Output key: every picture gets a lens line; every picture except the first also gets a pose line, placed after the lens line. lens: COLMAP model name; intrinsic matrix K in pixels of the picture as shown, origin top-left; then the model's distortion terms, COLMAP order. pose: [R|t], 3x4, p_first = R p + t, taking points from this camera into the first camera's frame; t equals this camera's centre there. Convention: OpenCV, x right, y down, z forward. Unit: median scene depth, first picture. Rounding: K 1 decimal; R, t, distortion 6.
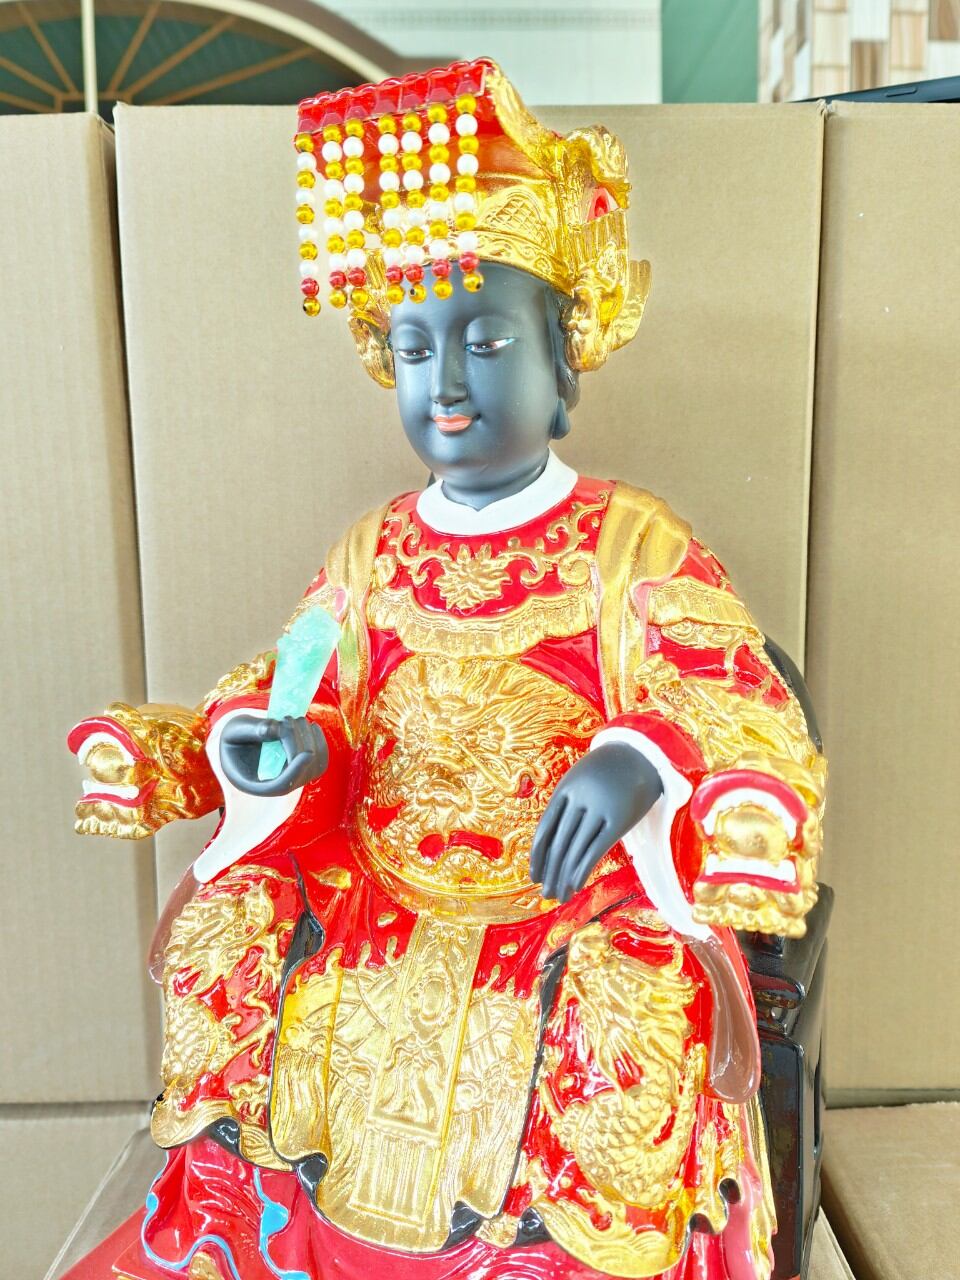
lens RADIAL K [[960.6, 0, 485.9], [0, 960.6, 646.7], [0, 0, 1]] dist [0.054162, -0.087841]
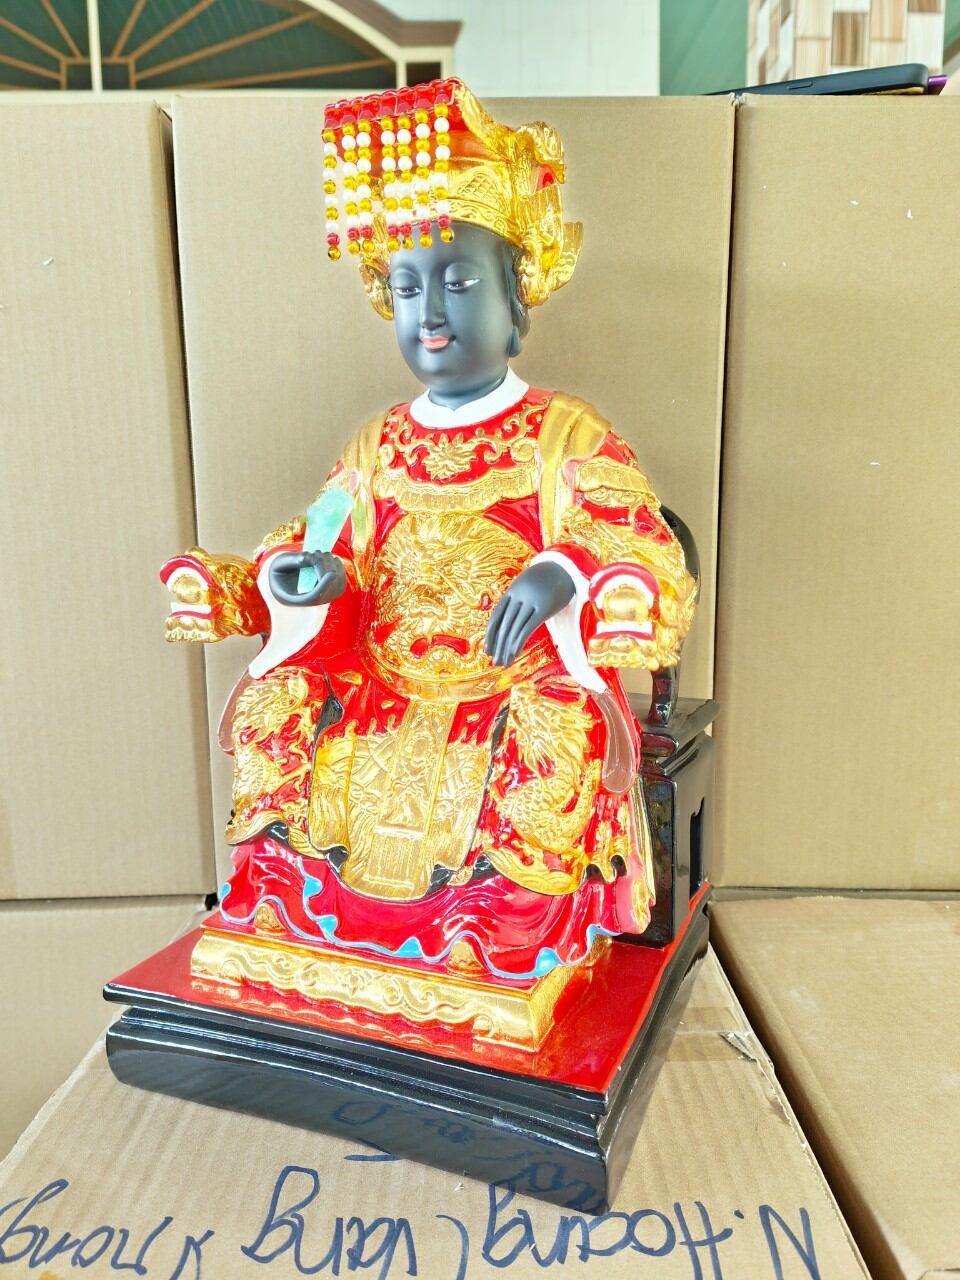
lens RADIAL K [[951.1, 0, 485.6], [0, 951.1, 670.7], [0, 0, 1]] dist [0.058091, -0.078077]
pose [[0.999989, 0.004426, -0.001214, 0.041781], [-0.004358, 0.998662, 0.051528, 0.167181], [0.001440, -0.051522, 0.998671, -0.394024]]
